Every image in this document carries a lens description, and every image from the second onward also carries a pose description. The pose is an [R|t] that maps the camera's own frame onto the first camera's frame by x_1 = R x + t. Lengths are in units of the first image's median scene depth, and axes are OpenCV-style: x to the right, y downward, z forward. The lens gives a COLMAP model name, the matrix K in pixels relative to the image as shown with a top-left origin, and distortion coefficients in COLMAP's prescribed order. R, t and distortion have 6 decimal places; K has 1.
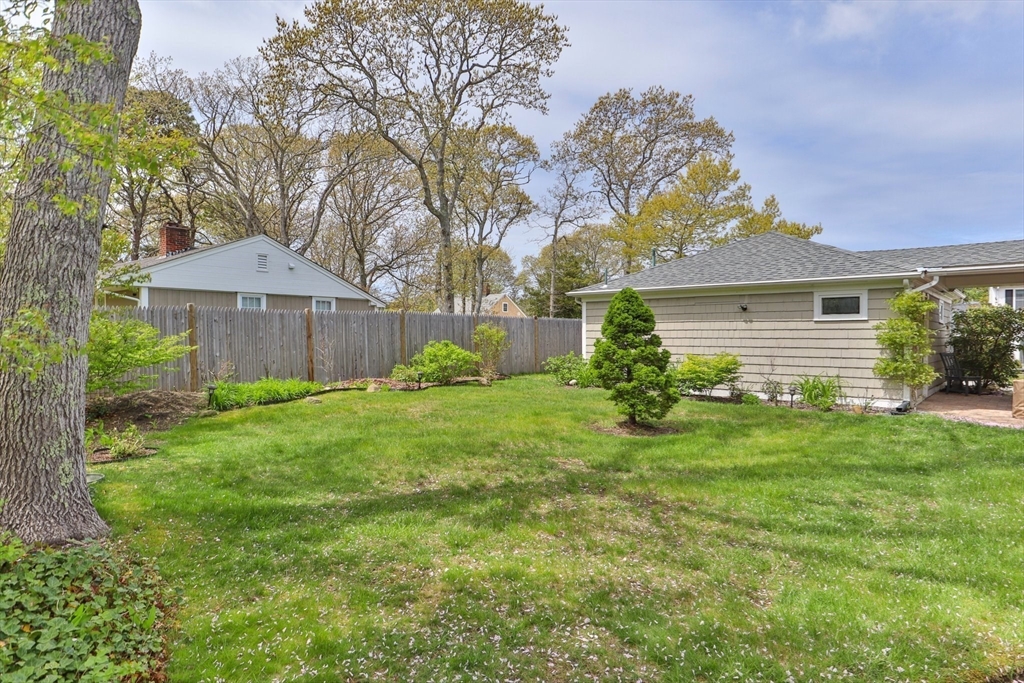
lens RADIAL K [[586.5, 0, 512.0], [0, 586.5, 341.5], [0, 0, 1]] dist [-0.054506, 0.020837]
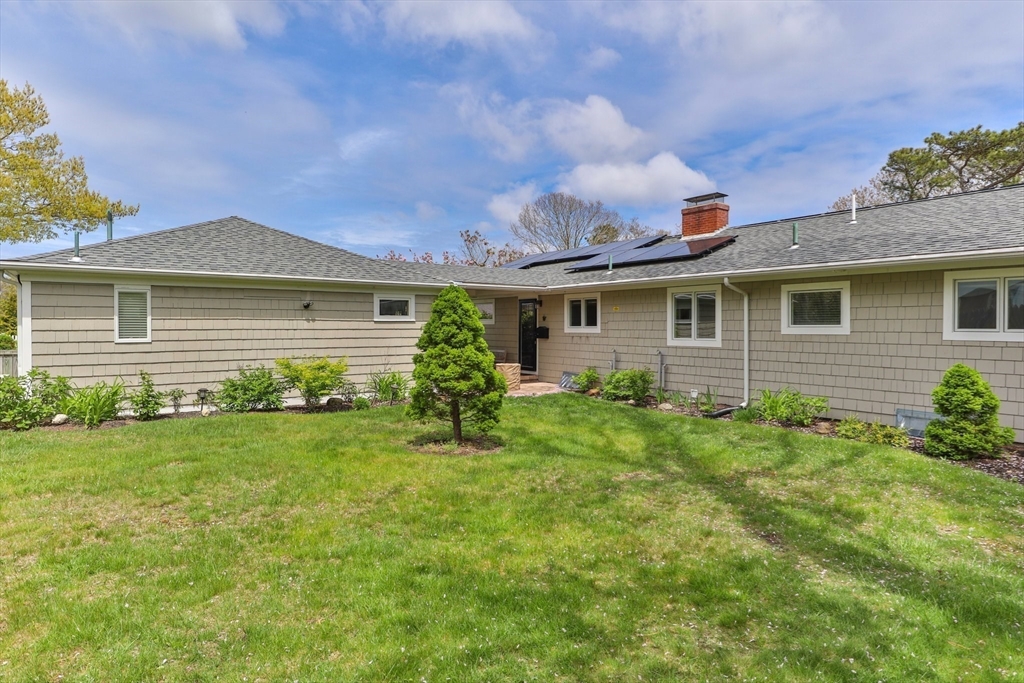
lens RADIAL K [[586.5, 0, 512.0], [0, 586.5, 341.5], [0, 0, 1]] dist [-0.054506, 0.020837]
pose [[0.190618, -0.018485, 0.981490, -0.436126], [0.014520, 0.999766, 0.016009, -0.011414], [-0.981557, 0.011200, 0.190842, 0.518903]]
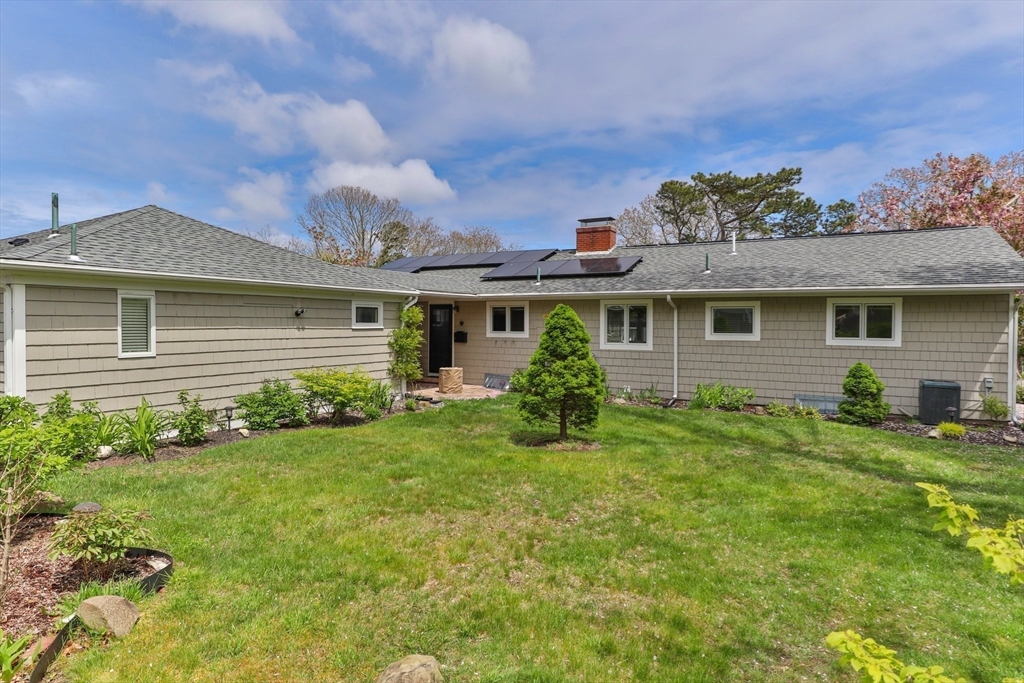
lens RADIAL K [[594.9, 0, 512.0], [0, 594.9, 341.5], [0, 0, 1]] dist [-0.115622, 0.103898]
pose [[-0.224290, -0.024820, 0.974206, -0.521938], [0.013057, 0.999509, 0.028471, -0.036637], [-0.974435, 0.019106, -0.223855, 0.896287]]
